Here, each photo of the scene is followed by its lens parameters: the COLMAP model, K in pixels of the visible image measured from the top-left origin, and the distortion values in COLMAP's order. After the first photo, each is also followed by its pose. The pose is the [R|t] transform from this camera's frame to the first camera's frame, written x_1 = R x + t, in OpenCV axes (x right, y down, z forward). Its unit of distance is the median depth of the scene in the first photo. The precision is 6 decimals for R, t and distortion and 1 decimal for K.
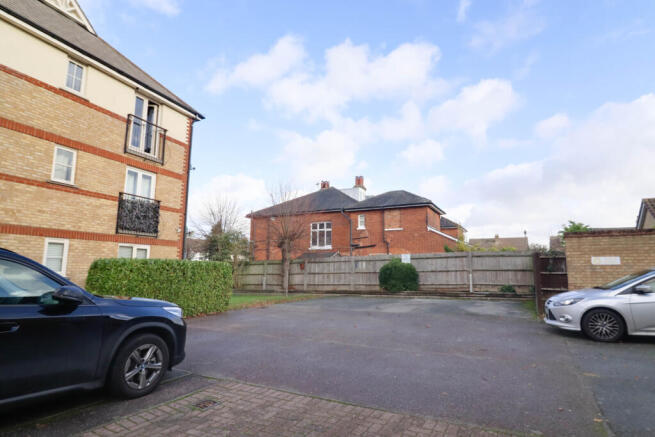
lens RADIAL K [[310.2, 0, 327.5], [0, 310.2, 218.5], [0, 0, 1]] dist [-0.014104, -0.000168]
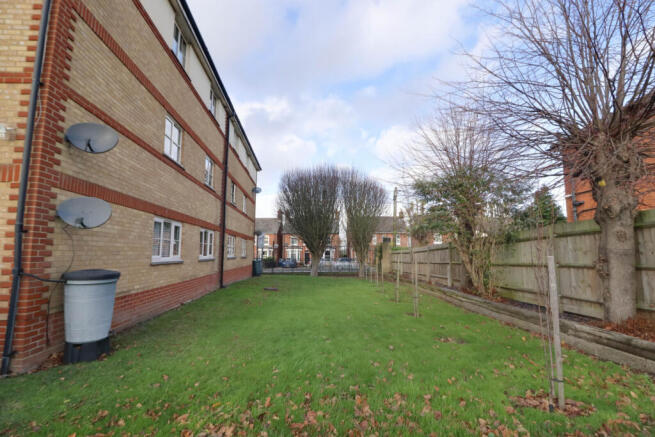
lens RADIAL K [[310.2, 0, 327.5], [0, 310.2, 218.5], [0, 0, 1]] dist [-0.014104, -0.000168]
pose [[0.509129, -0.104159, -0.854365, -0.028122], [0.145778, 0.988744, -0.033670, 0.102523], [0.848255, -0.107405, 0.518582, 0.615370]]
